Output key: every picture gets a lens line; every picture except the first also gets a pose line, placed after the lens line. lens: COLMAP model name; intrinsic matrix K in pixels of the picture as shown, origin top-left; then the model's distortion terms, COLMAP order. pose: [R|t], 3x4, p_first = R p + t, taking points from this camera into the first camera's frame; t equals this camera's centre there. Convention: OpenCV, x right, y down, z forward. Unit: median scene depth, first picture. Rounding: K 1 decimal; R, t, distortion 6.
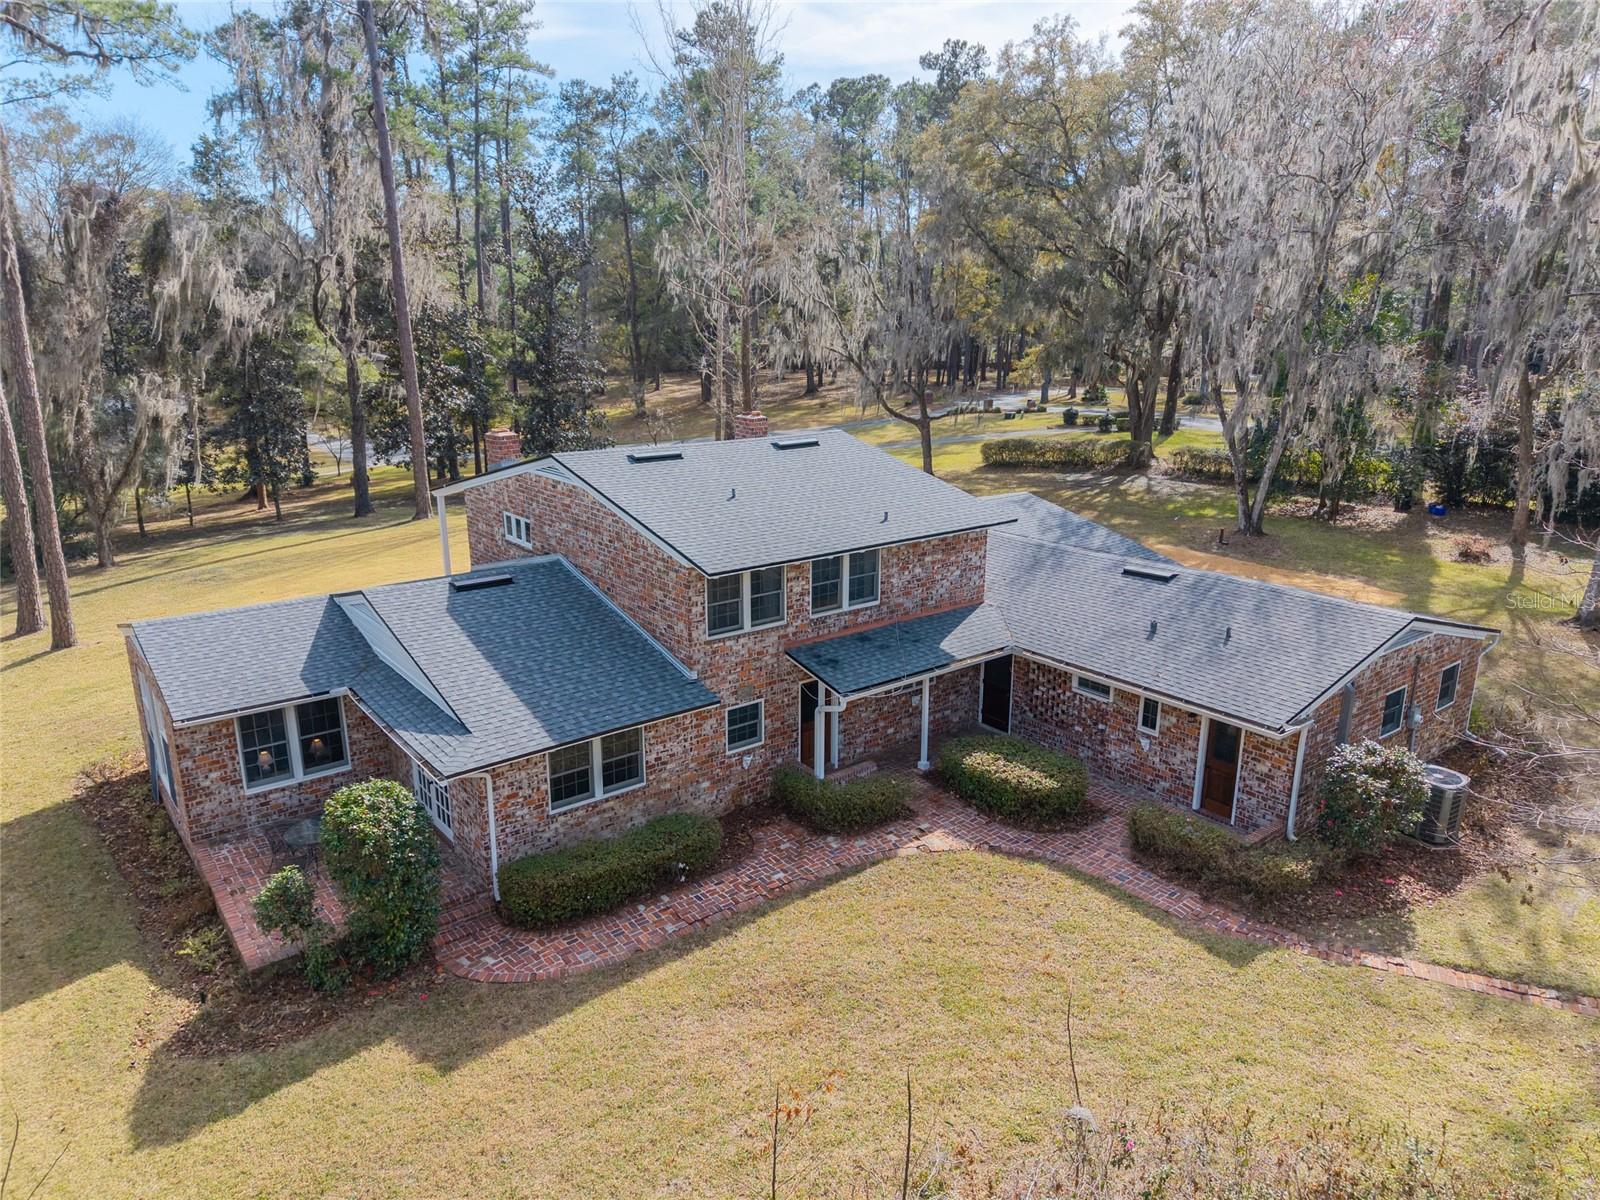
lens RADIAL K [[1065.8, 0, 790.5], [0, 1065.8, 602.7], [0, 0, 1]] dist [0.027391, -0.005331]
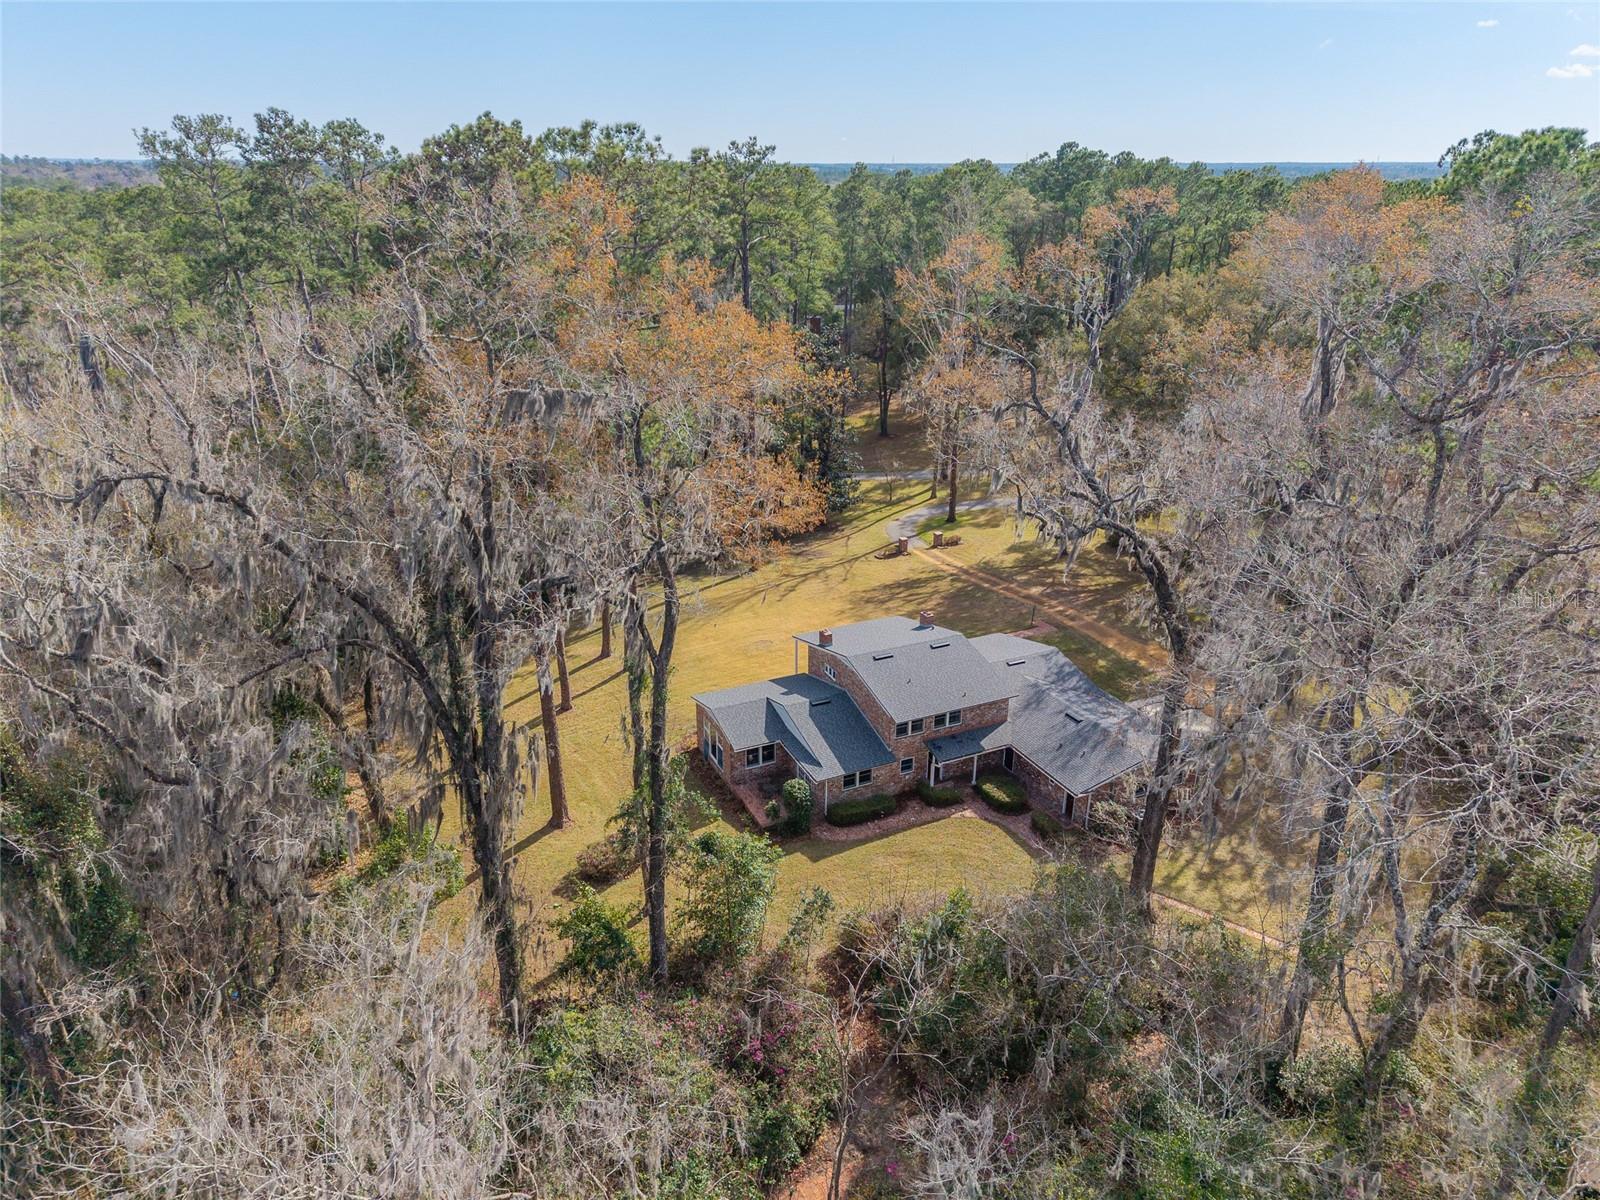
lens RADIAL K [[1112.2, 0, 728.5], [0, 1112.2, 560.7], [0, 0, 1]] dist [0.002340, -0.001532]
pose [[0.962853, 0.074675, -0.259497, 0.245903], [-0.049412, 0.993499, 0.102556, -0.765004], [0.265468, -0.085924, 0.960283, -2.106523]]
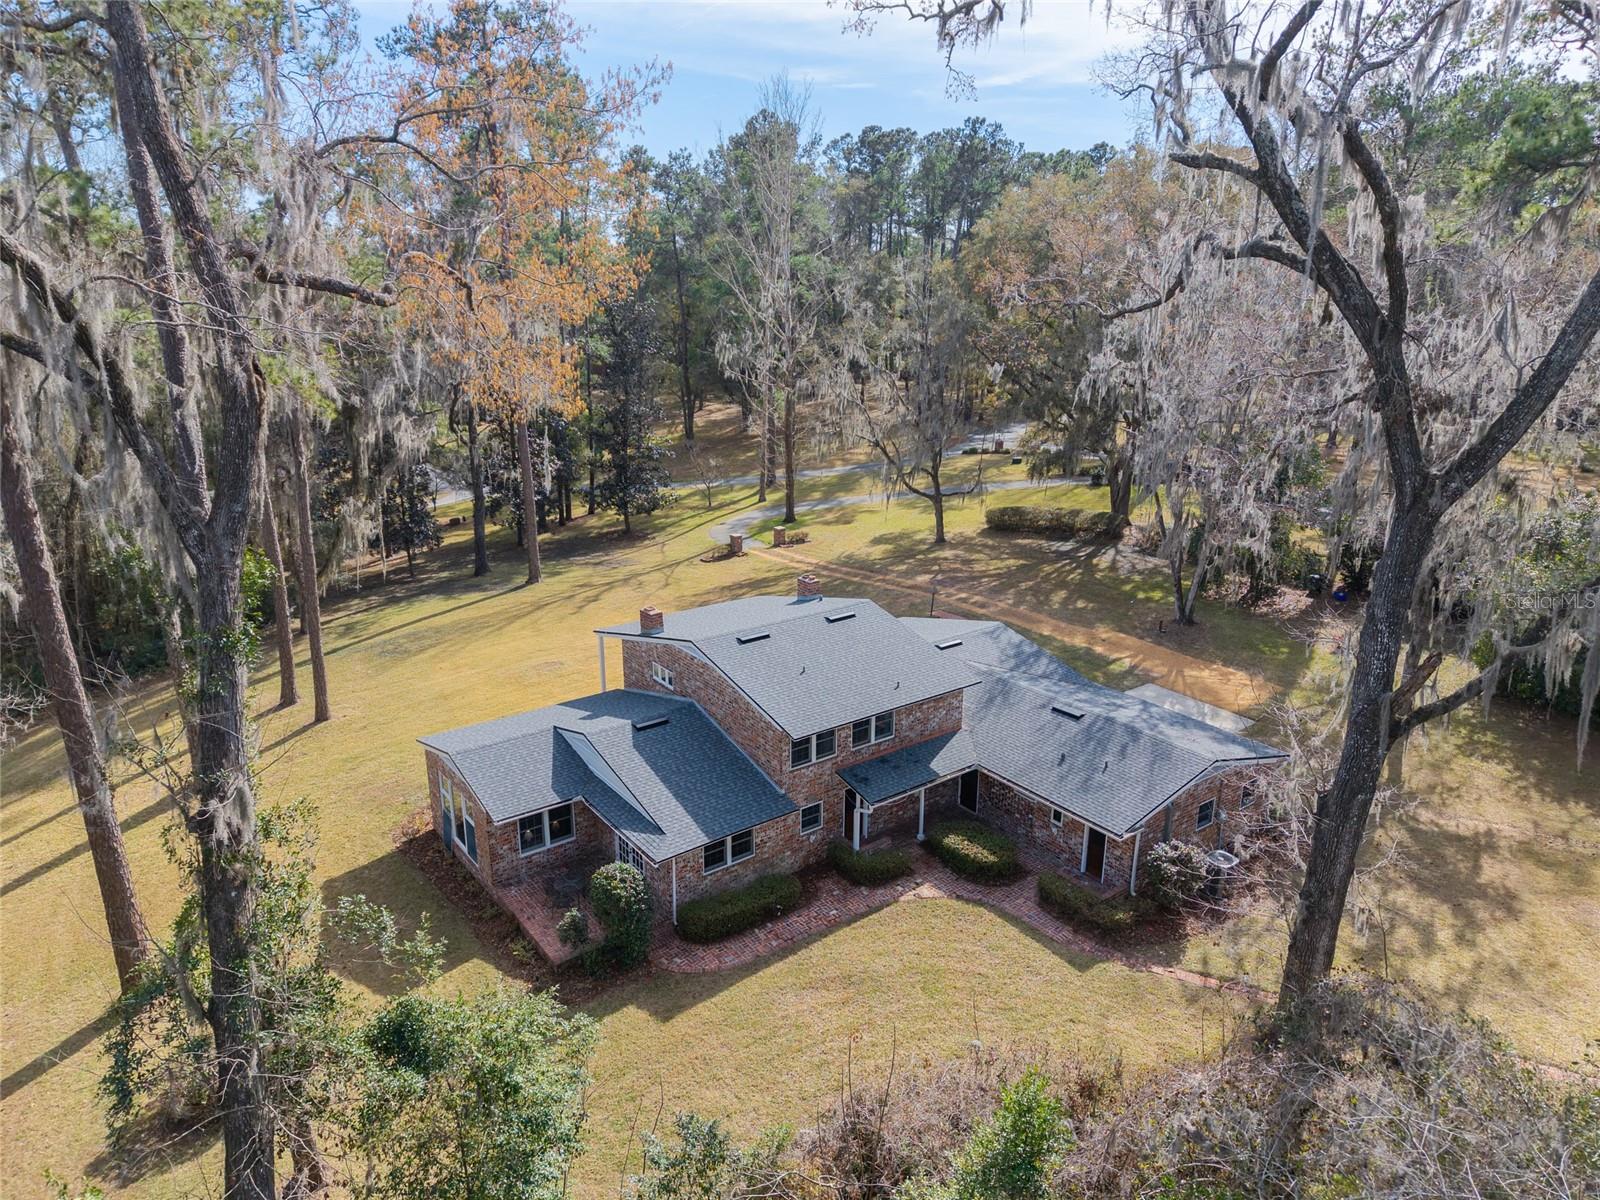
lens RADIAL K [[1065.8, 0, 790.5], [0, 1065.8, 602.7], [0, 0, 1]] dist [0.027391, -0.005331]
pose [[0.999725, 0.010244, -0.021074, -0.046059], [-0.009428, 0.999216, 0.038446, -0.295188], [0.021451, -0.038236, 0.999038, -0.677353]]
